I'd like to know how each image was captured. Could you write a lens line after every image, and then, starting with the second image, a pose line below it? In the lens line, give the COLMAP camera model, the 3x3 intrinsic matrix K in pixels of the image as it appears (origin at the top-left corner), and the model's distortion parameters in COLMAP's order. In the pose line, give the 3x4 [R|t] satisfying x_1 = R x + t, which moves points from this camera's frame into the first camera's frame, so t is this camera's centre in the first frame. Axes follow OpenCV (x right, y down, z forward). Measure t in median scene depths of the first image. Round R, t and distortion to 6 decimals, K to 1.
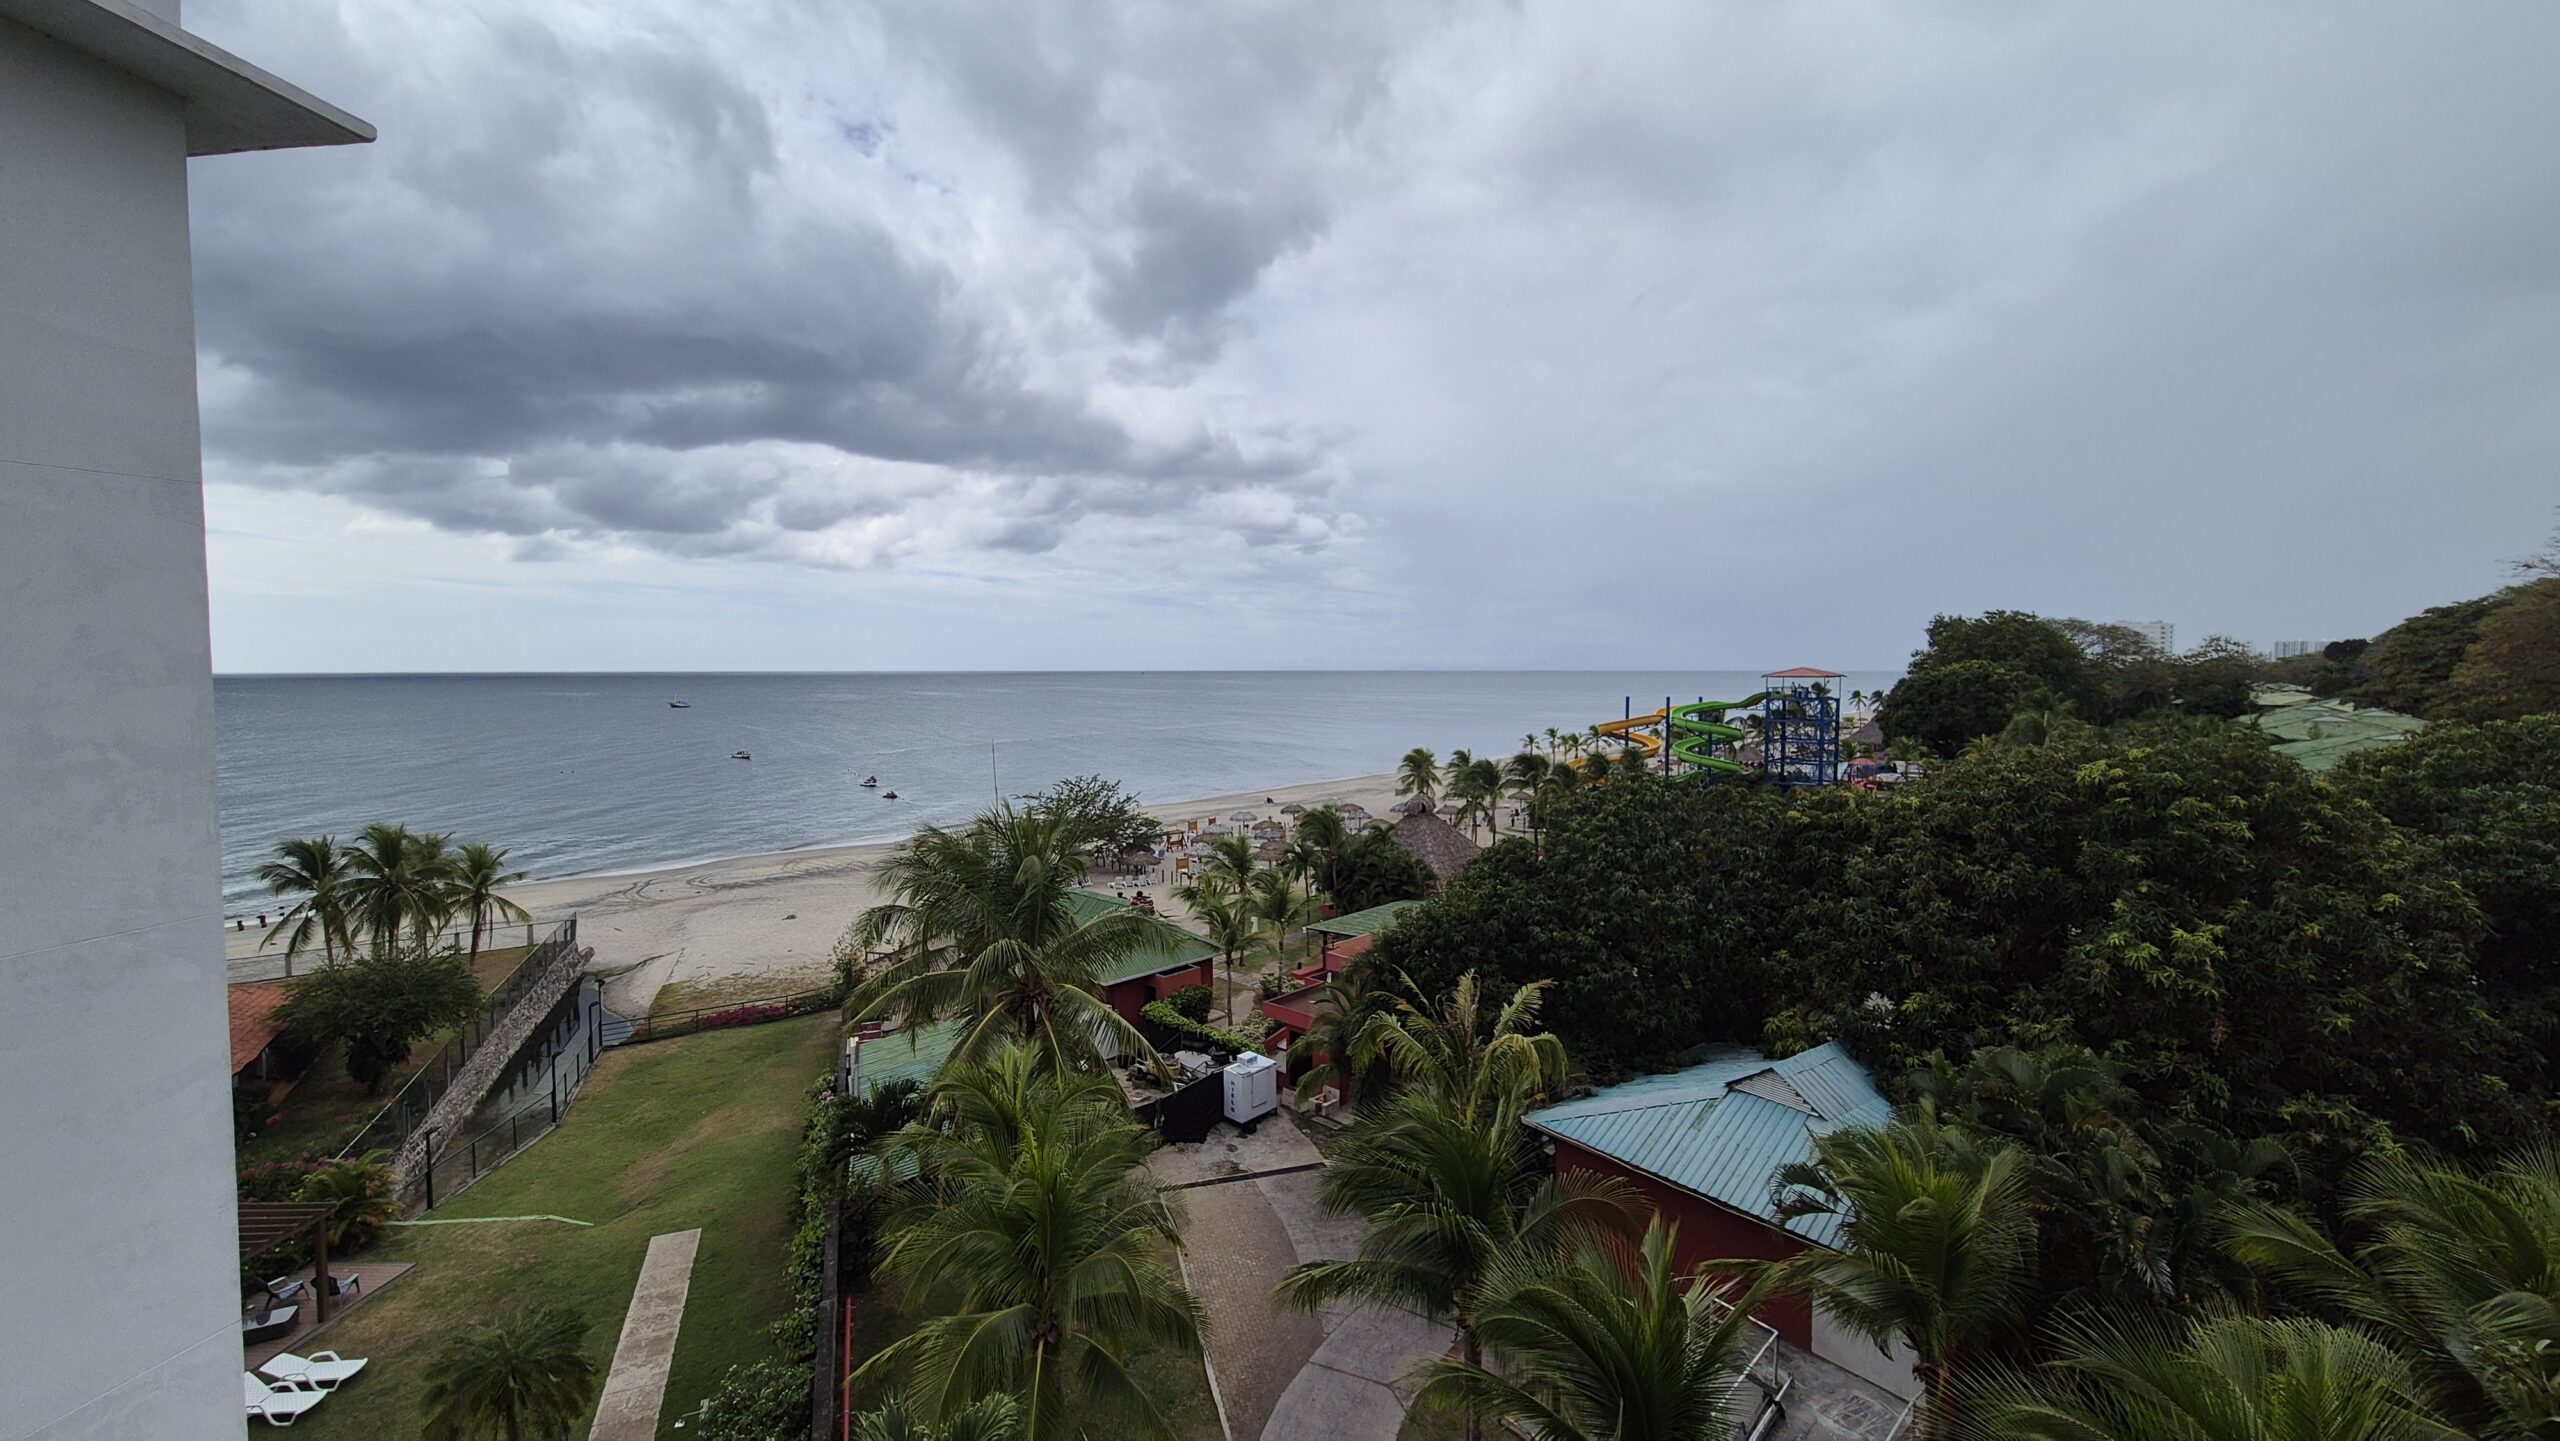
lens RADIAL K [[1052.8, 0, 1283.5], [0, 1052.8, 718.7], [0, 0, 1]] dist [-0.000224, -0.000221]
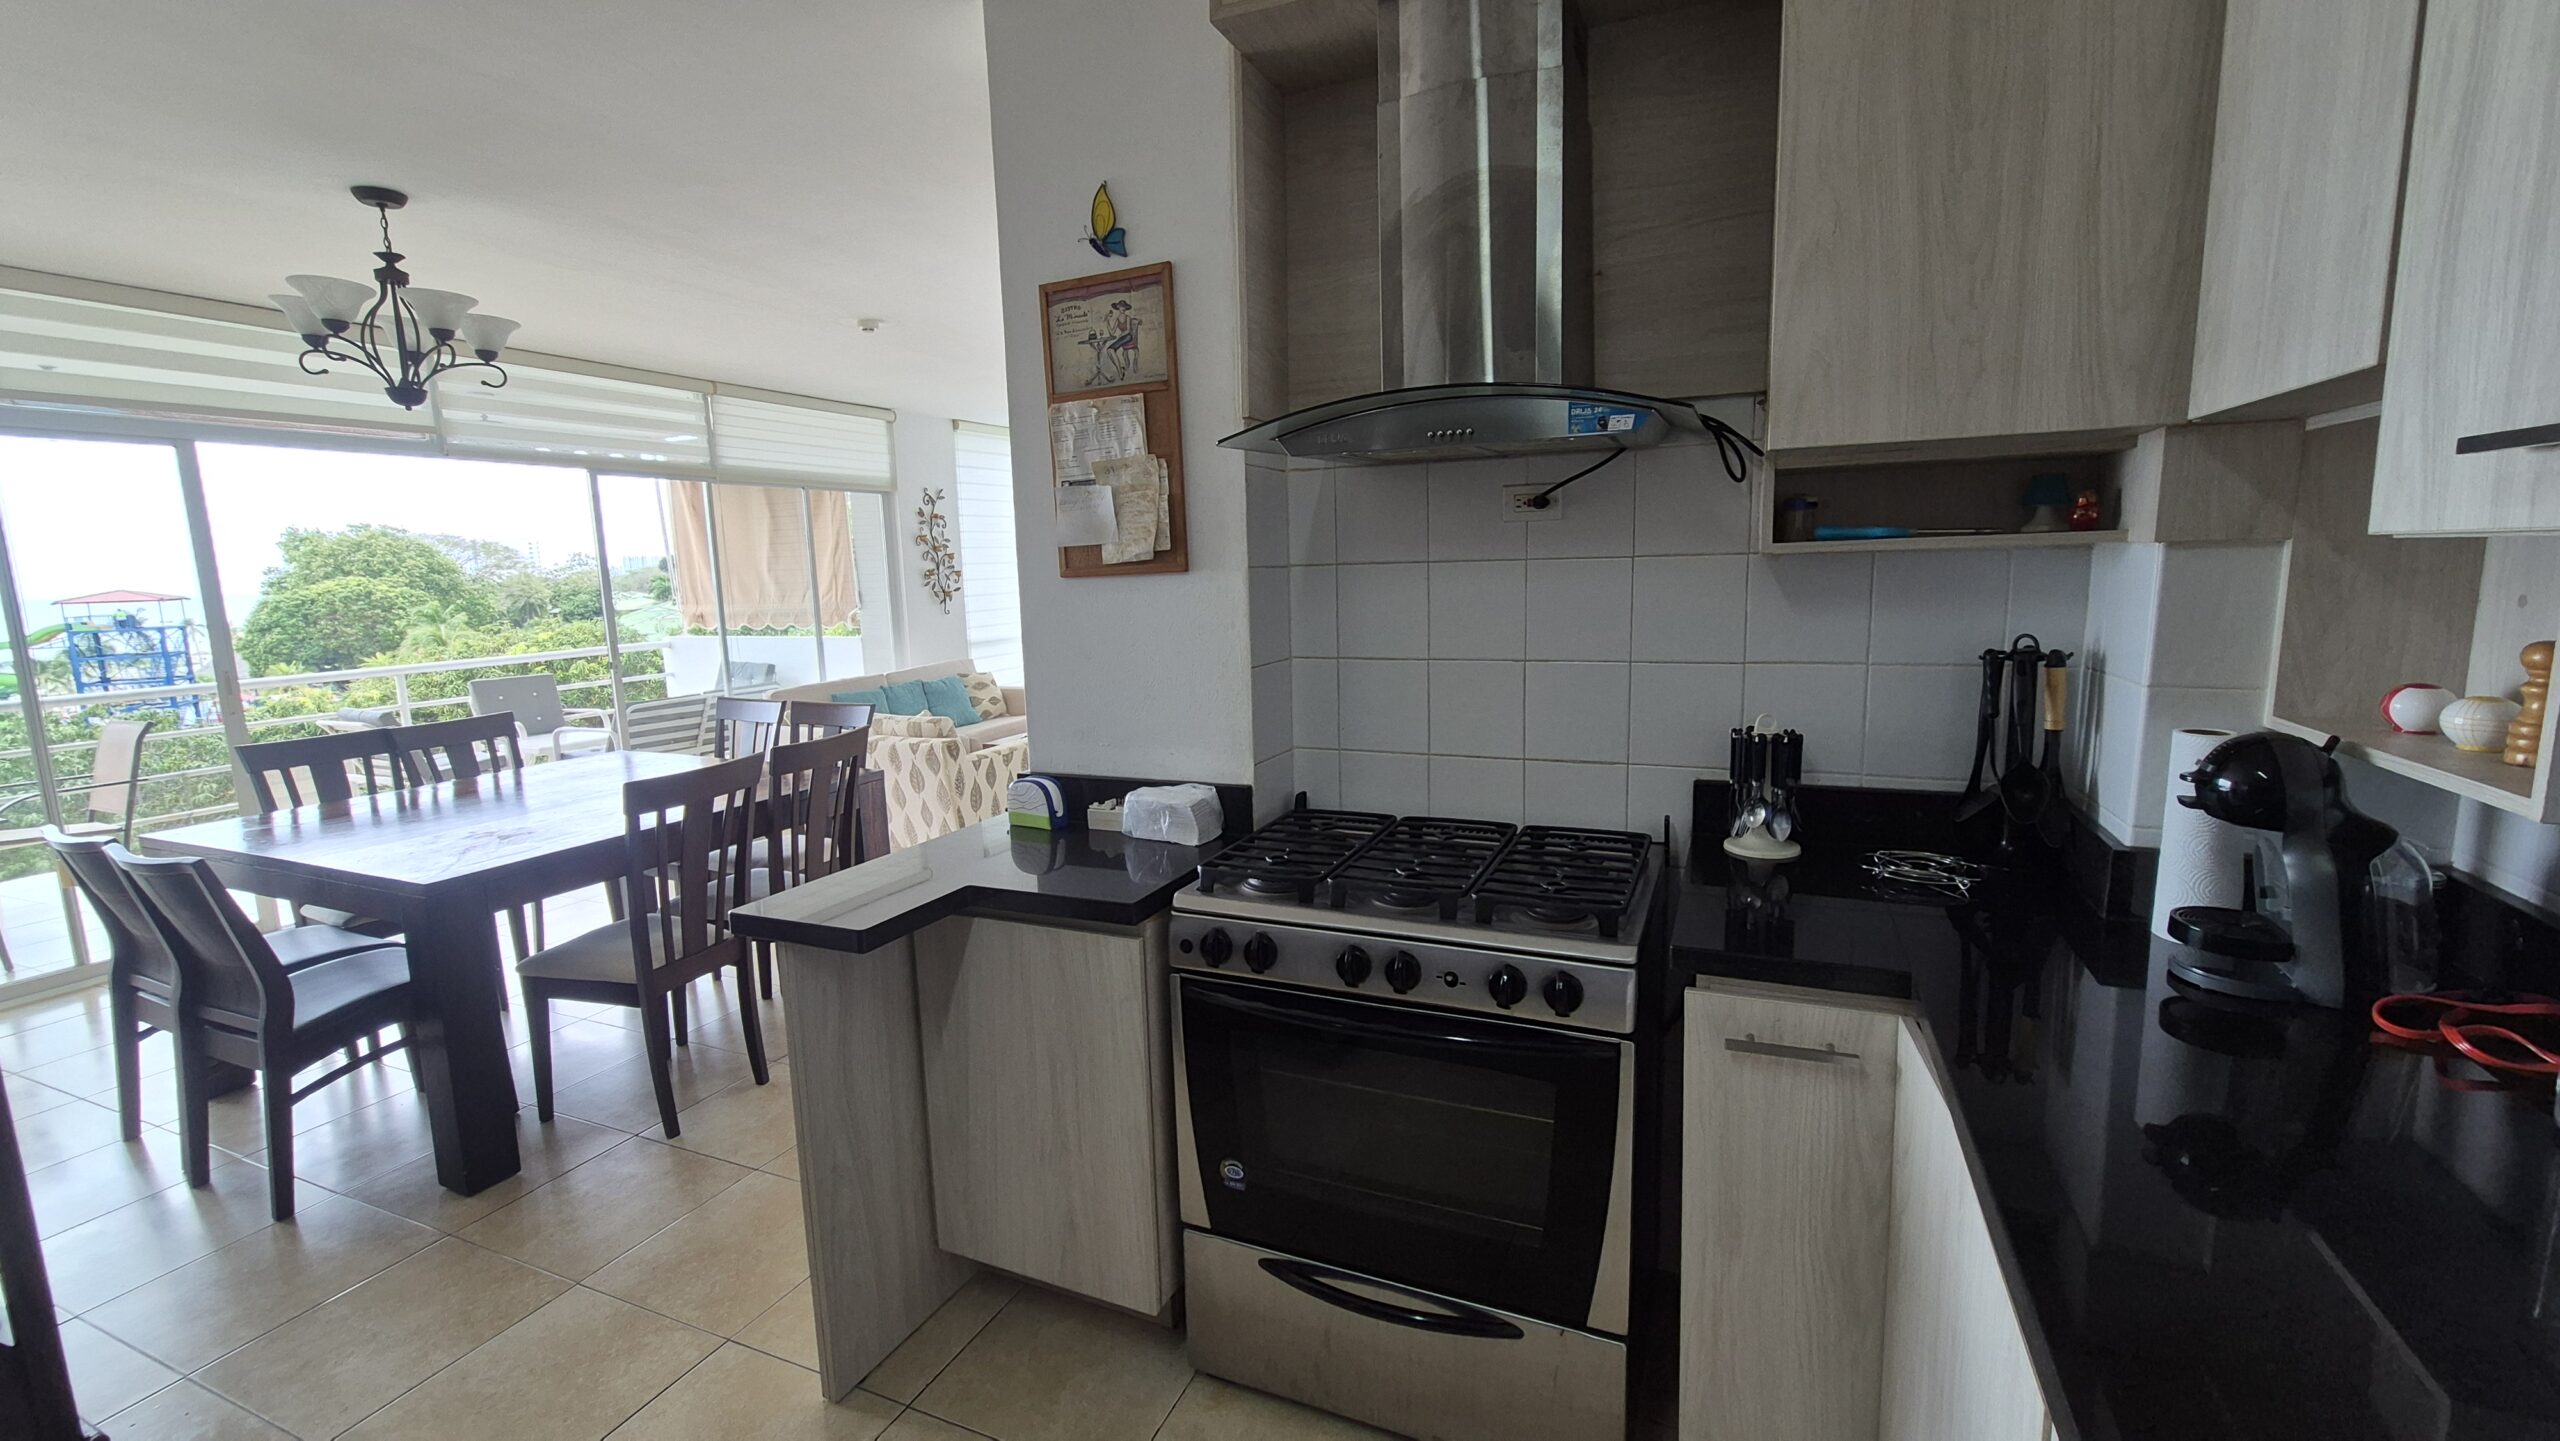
lens RADIAL K [[1048.9, 0, 1285.4], [0, 1048.9, 716.3], [0, 0, 1]] dist [-0.000097, 0.000092]
pose [[0.255138, -0.148173, 0.955484, -0.069506], [0.073368, 0.988306, 0.133671, 0.005319], [-0.964117, 0.035998, 0.263025, -0.076422]]
